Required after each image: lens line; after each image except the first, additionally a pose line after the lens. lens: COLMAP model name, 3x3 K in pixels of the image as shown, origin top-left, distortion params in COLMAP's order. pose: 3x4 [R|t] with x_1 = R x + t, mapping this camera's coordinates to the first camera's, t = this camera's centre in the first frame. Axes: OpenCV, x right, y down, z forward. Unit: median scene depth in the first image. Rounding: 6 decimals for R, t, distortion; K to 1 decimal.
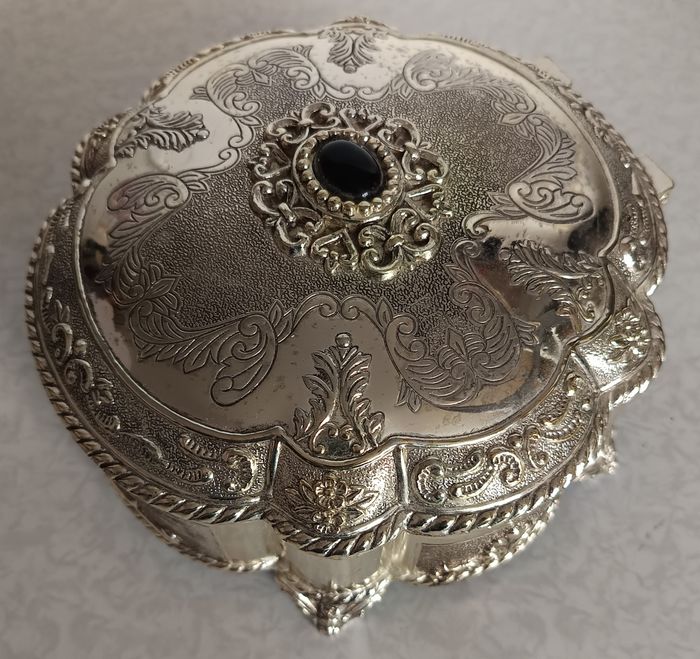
lens RADIAL K [[561.5, 0, 354.1], [0, 561.5, 329.3], [0, 0, 1]] dist [0.012866, 0.011026]
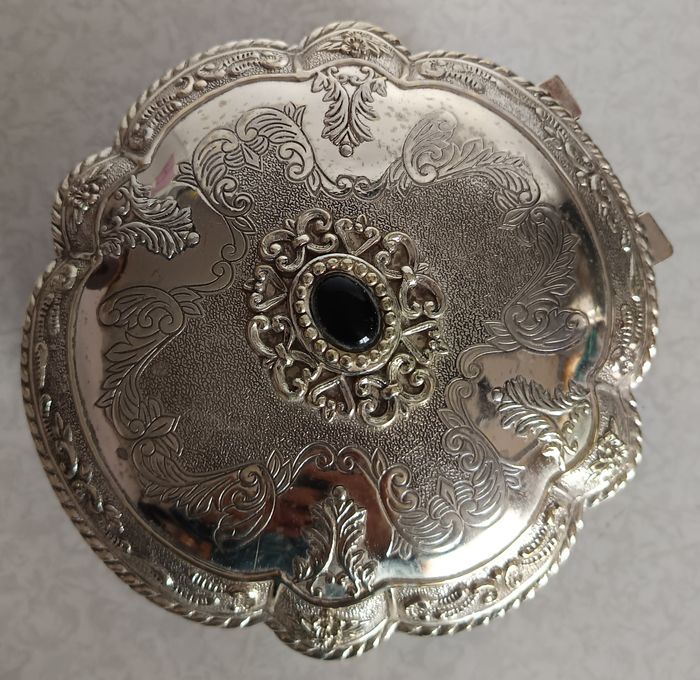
lens RADIAL K [[551.5, 0, 347.6], [0, 551.5, 339.6], [0, 0, 1]] dist [0.057201, -0.053481]
pose [[0.999756, 0.009521, 0.019953, -0.025253], [-0.013431, 0.978439, 0.206100, -0.420555], [-0.017561, -0.206318, 0.978327, 0.035260]]
